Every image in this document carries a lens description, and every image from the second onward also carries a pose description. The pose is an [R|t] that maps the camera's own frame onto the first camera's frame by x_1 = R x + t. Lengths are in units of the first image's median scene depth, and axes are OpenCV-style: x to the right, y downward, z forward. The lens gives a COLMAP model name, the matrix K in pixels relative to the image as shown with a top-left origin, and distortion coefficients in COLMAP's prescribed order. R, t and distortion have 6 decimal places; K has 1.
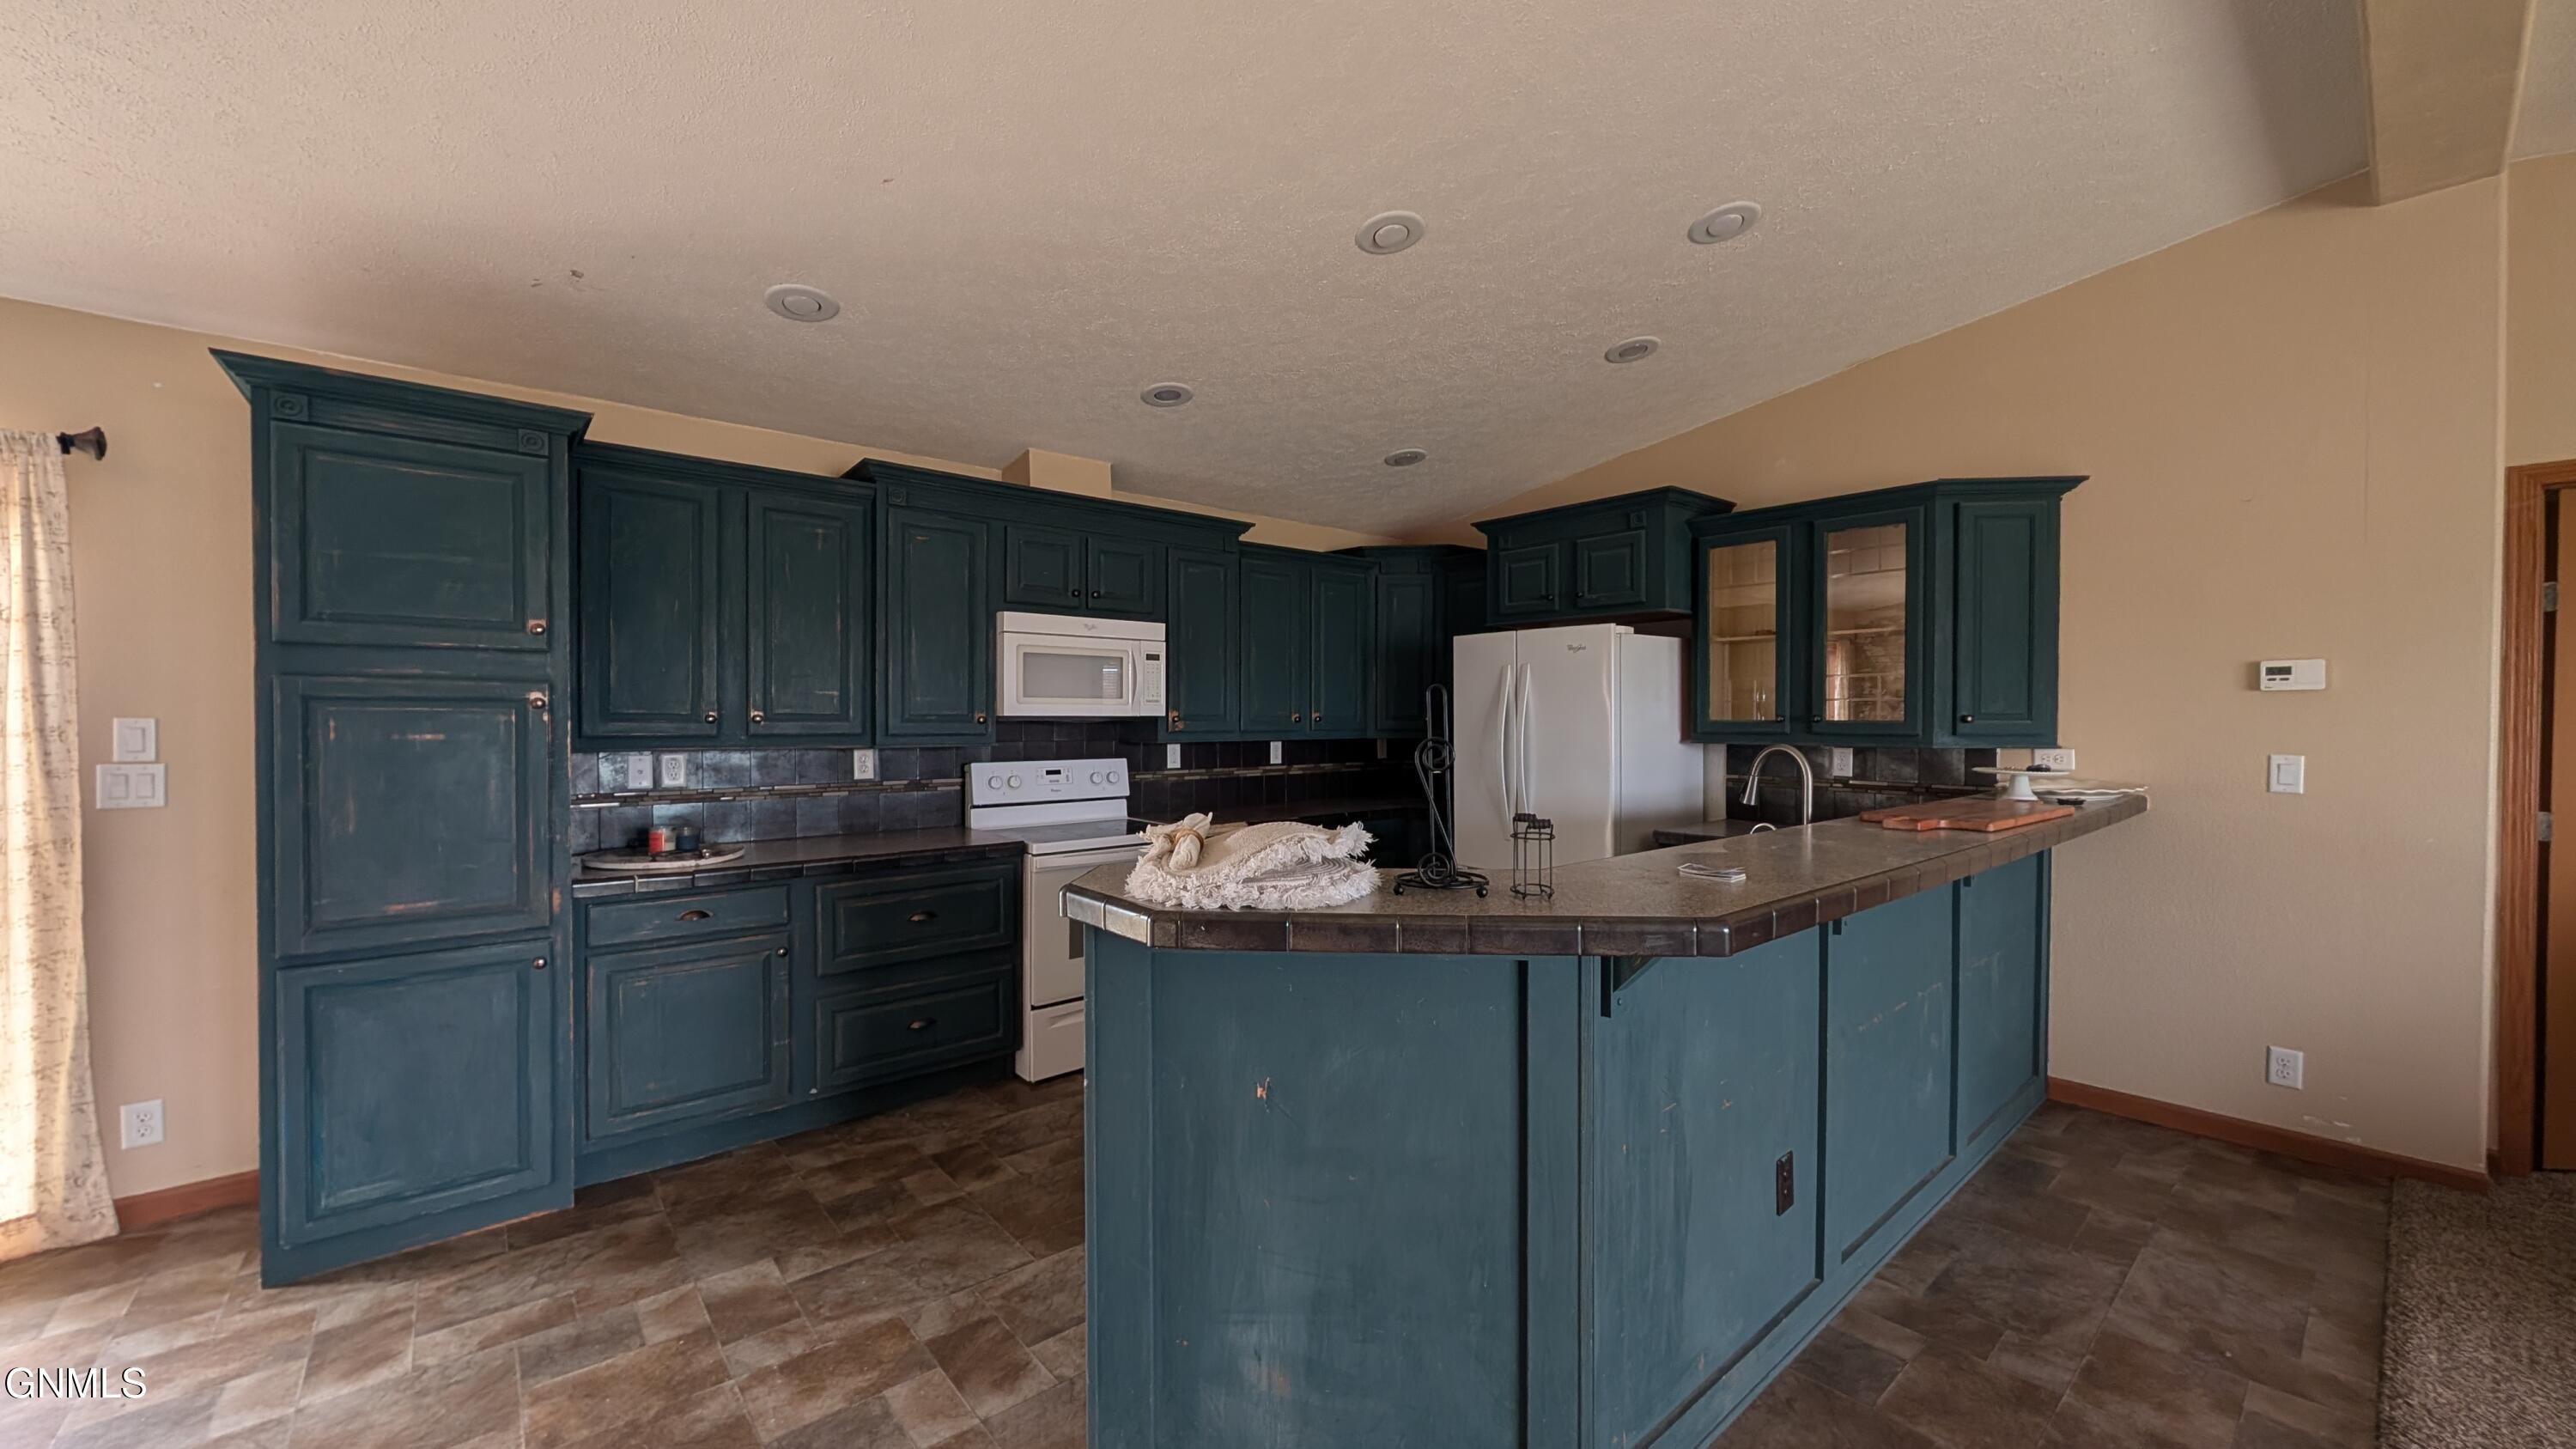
lens RADIAL K [[966.7, 0, 1293.7], [0, 966.7, 727.3], [0, 0, 1]] dist [-0.000784, 0.000415]
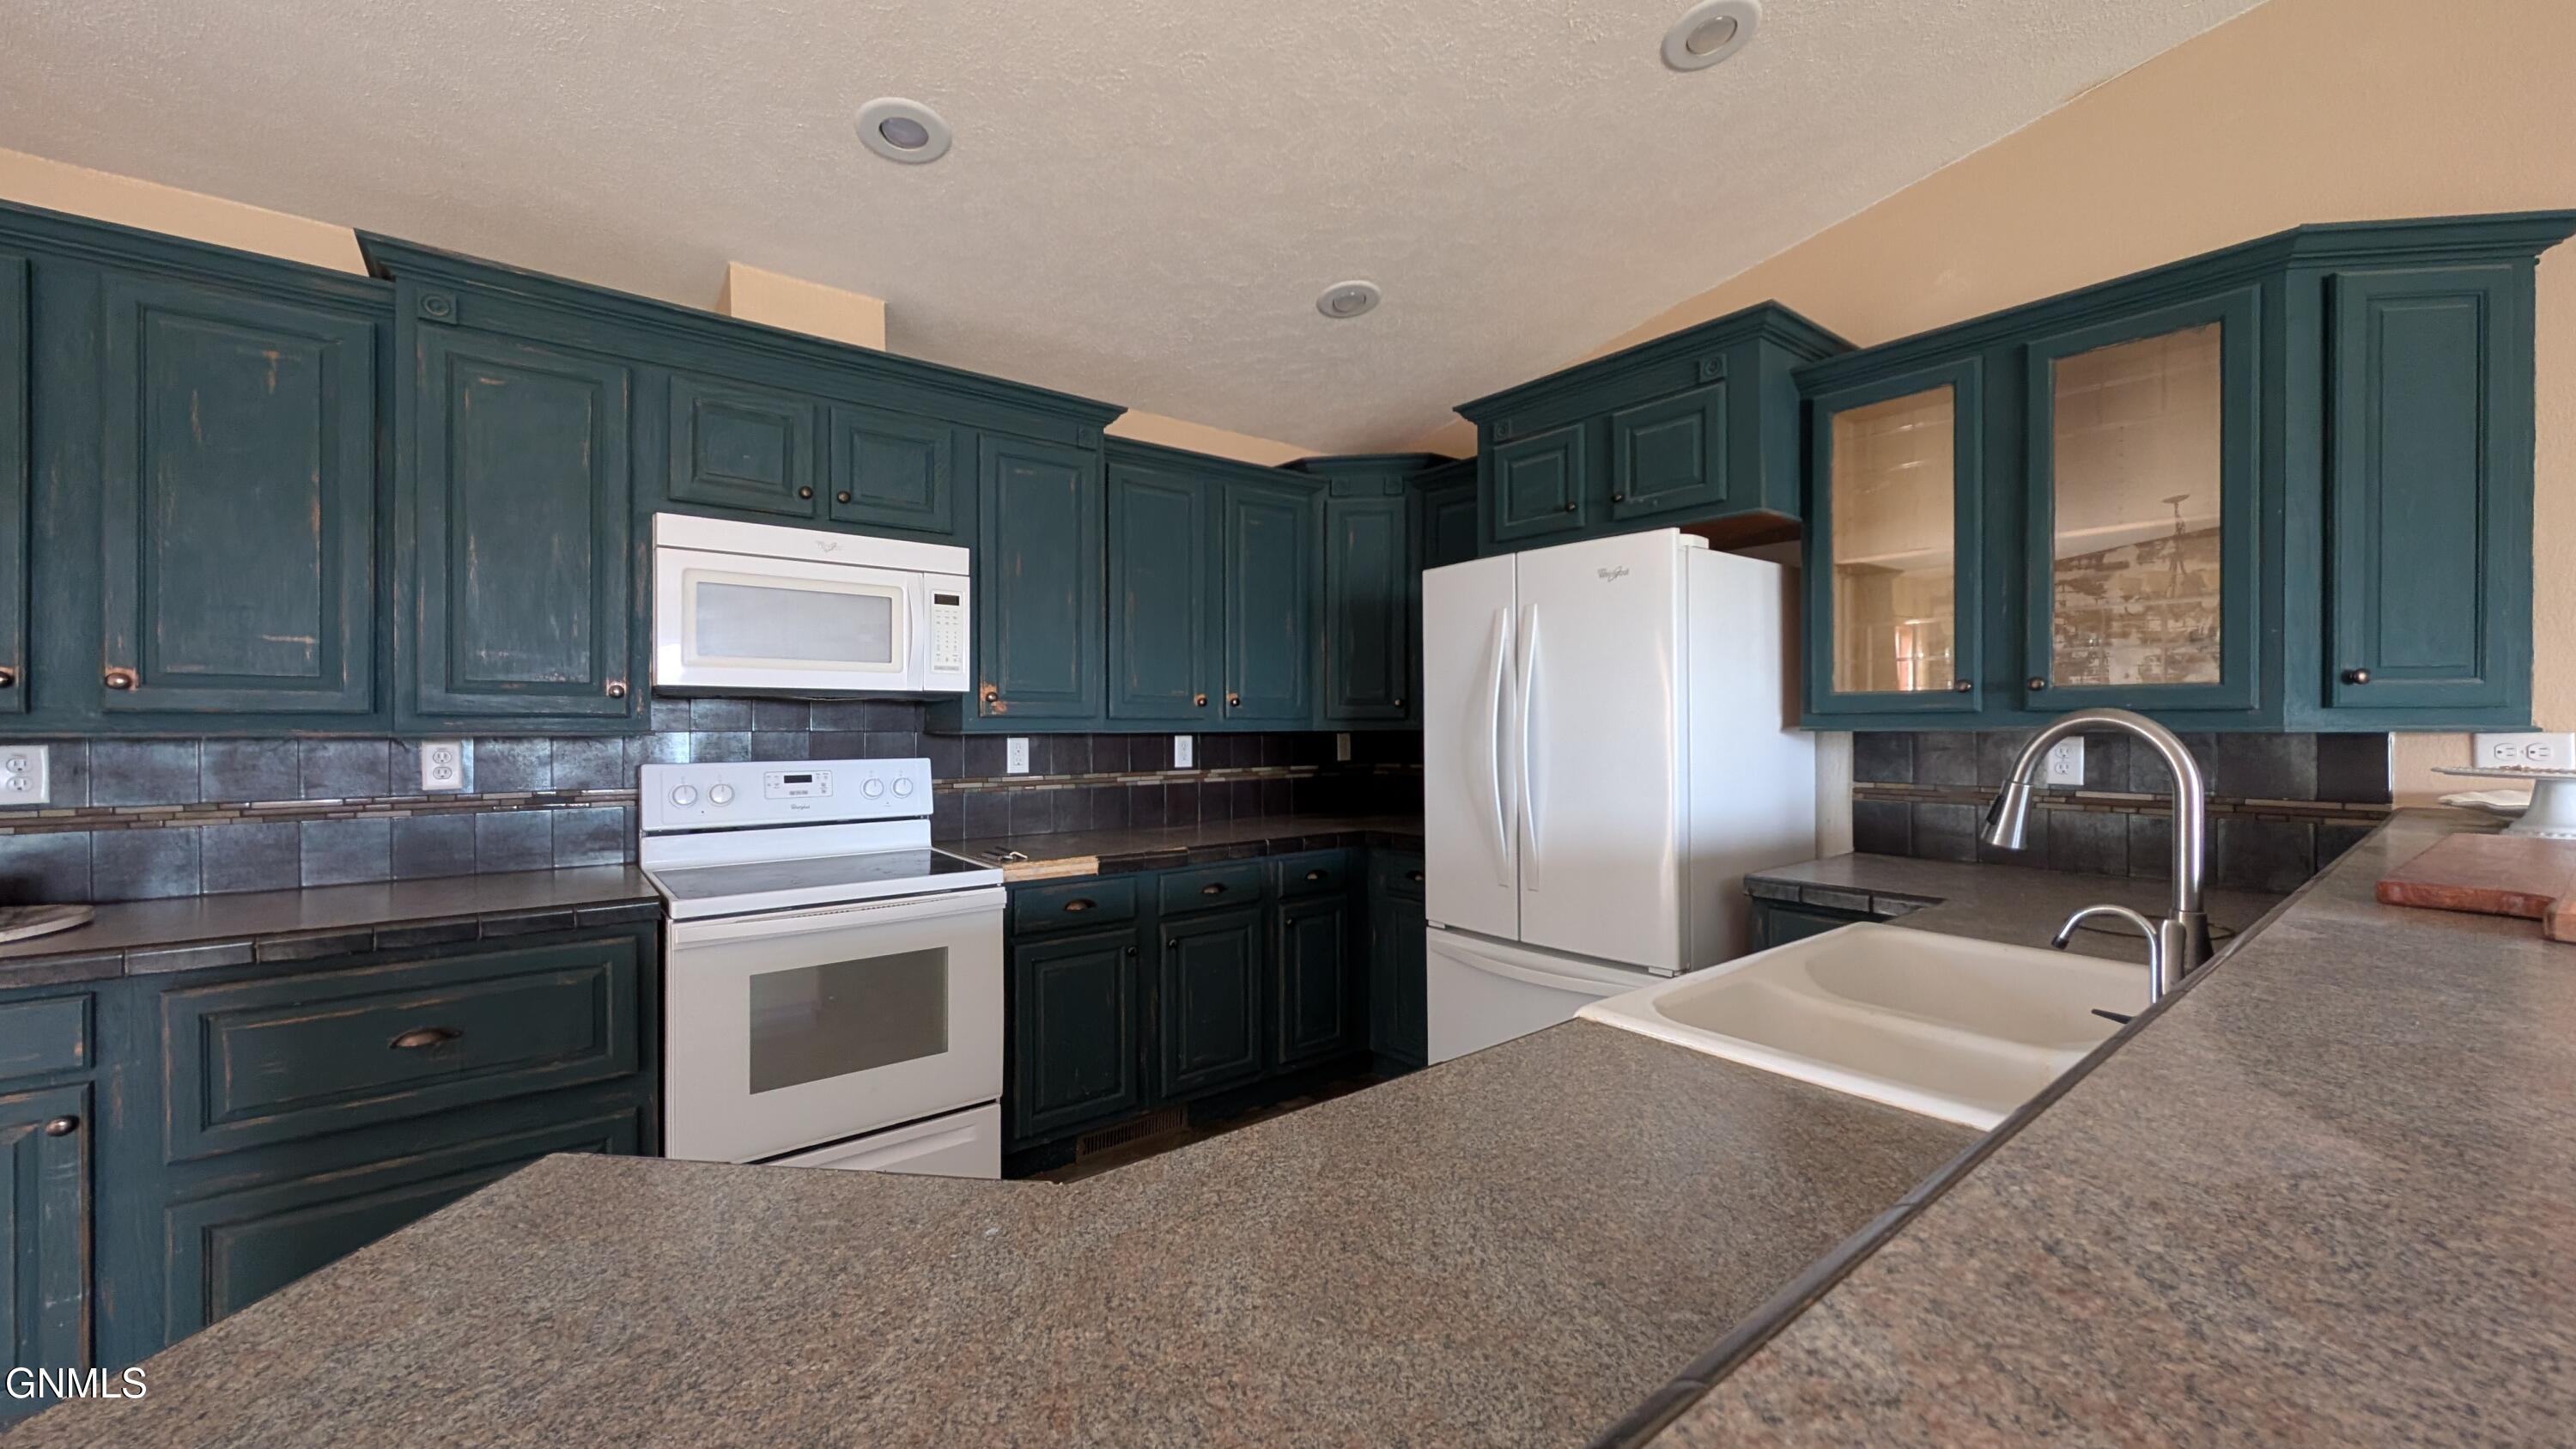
lens RADIAL K [[966.7, 0, 1293.7], [0, 966.7, 726.2], [0, 0, 1]] dist [-0.000784, 0.000415]
pose [[0.999422, -0.002258, -0.033909, 0.124410], [0.001932, 0.999952, -0.009655, 0.021222], [0.033929, 0.009584, 0.999378, 0.428316]]
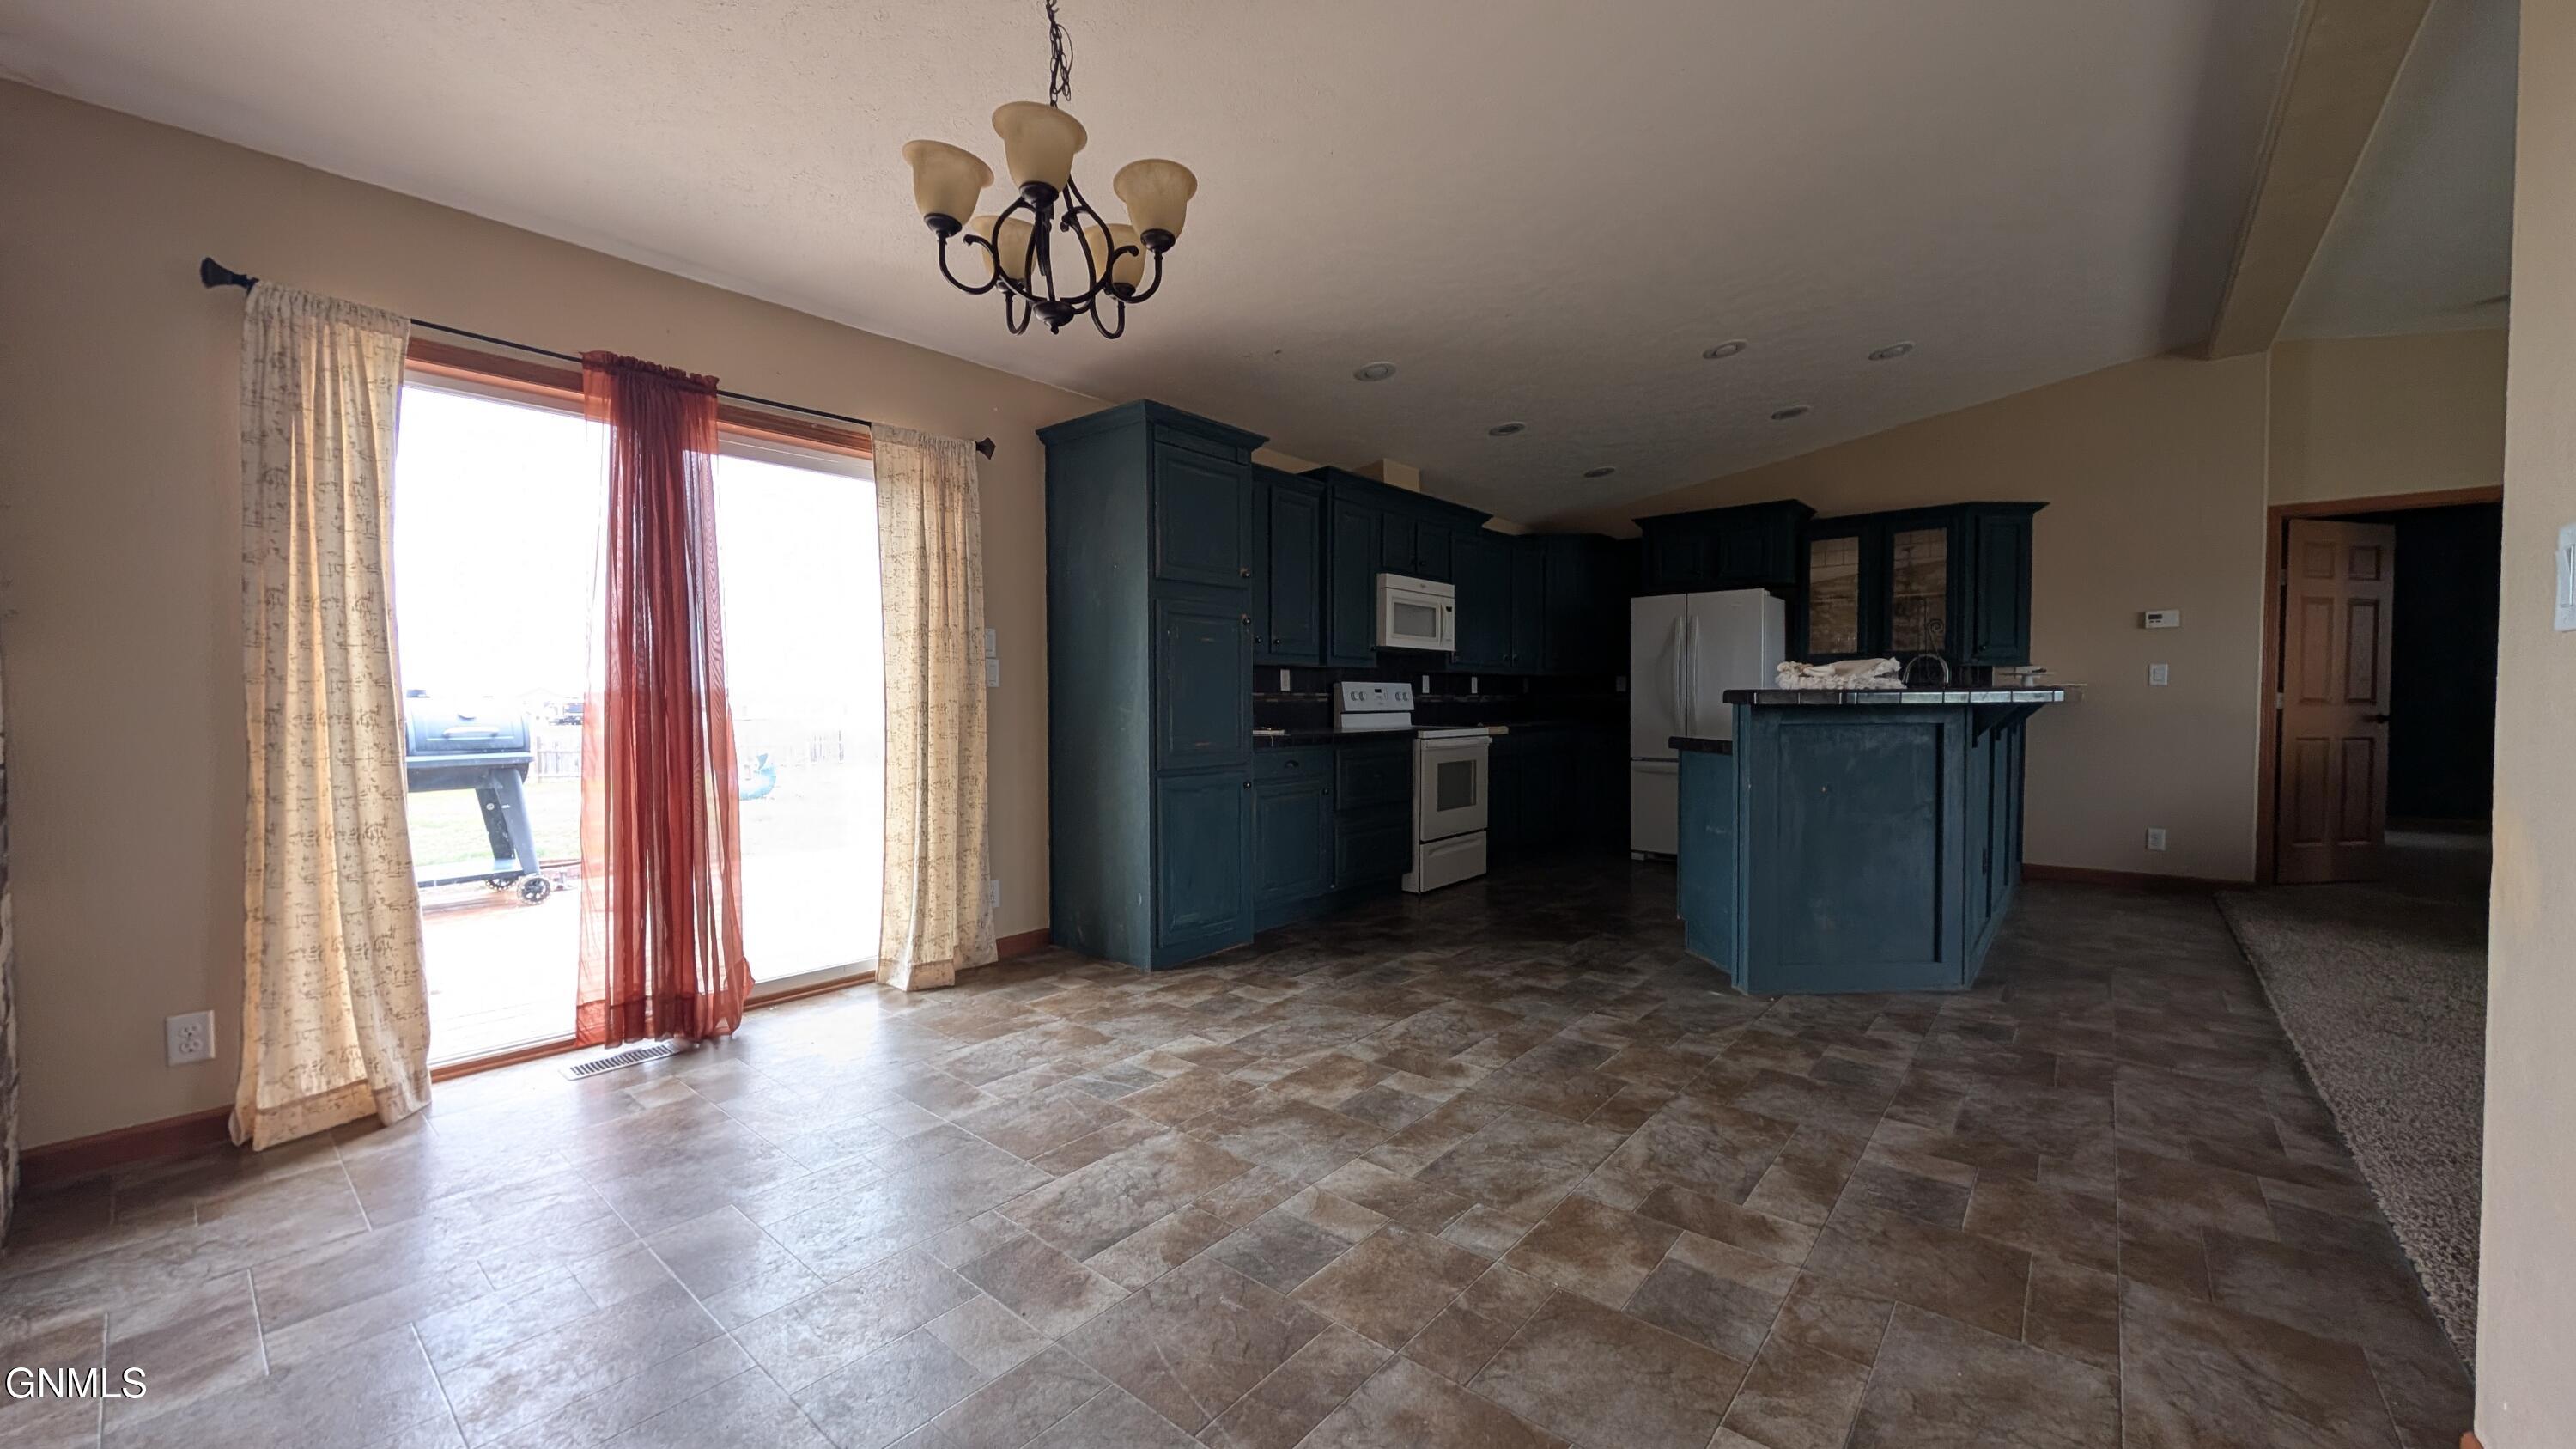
lens RADIAL K [[966.7, 0, 1293.4], [0, 966.7, 728.3], [0, 0, 1]] dist [-0.000784, 0.000415]
pose [[0.986870, -0.008217, 0.161308, -0.701941], [0.005499, 0.999835, 0.017285, 0.089820], [-0.161424, -0.016171, 0.986753, -0.423215]]
